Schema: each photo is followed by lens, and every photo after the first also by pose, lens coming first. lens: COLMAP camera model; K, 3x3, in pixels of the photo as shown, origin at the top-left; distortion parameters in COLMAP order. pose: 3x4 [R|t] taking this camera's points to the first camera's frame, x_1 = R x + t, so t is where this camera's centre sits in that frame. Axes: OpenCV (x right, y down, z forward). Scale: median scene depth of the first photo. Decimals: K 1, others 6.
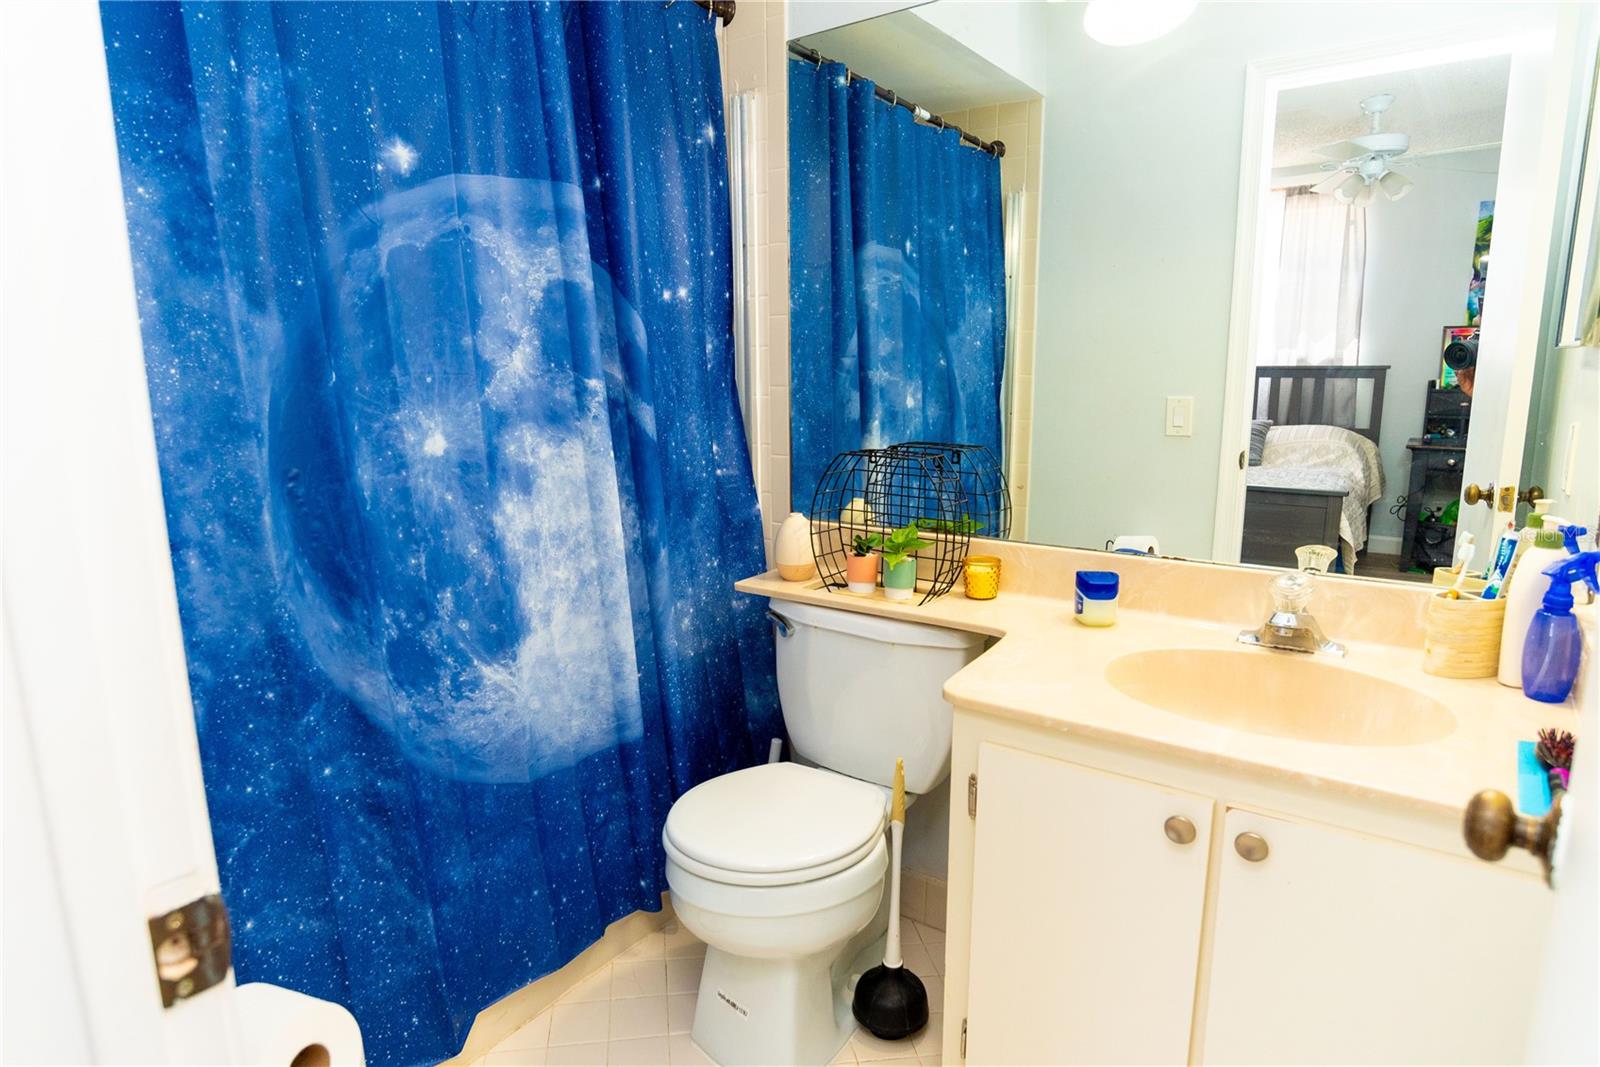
lens RADIAL K [[917.1, 0, 758.8], [0, 917.1, 532.2], [0, 0, 1]] dist [-0.055371, 0.027009]
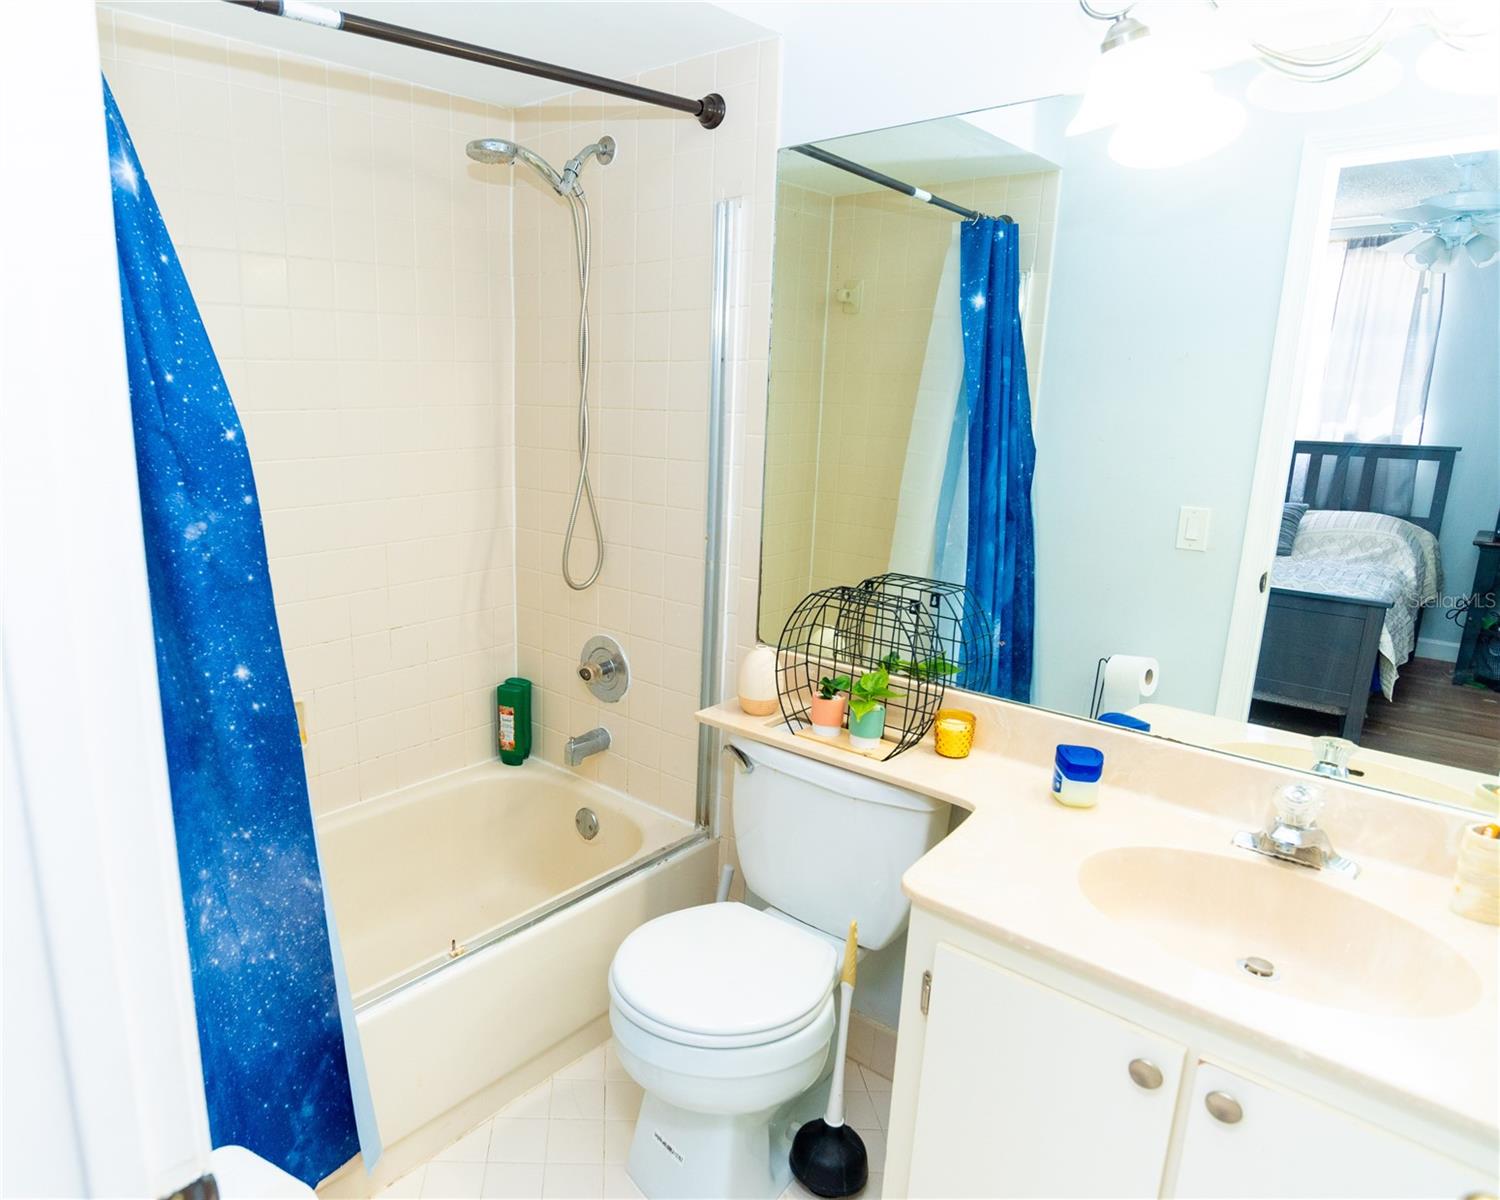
lens RADIAL K [[955.5, 0, 601.2], [0, 955.5, 597.6], [0, 0, 1]] dist [-0.054339, 0.026793]
pose [[0.990494, 0.052974, -0.126945, -0.002299], [-0.048095, 0.997993, 0.041196, -0.108652], [0.128872, -0.034699, 0.991054, -0.019296]]
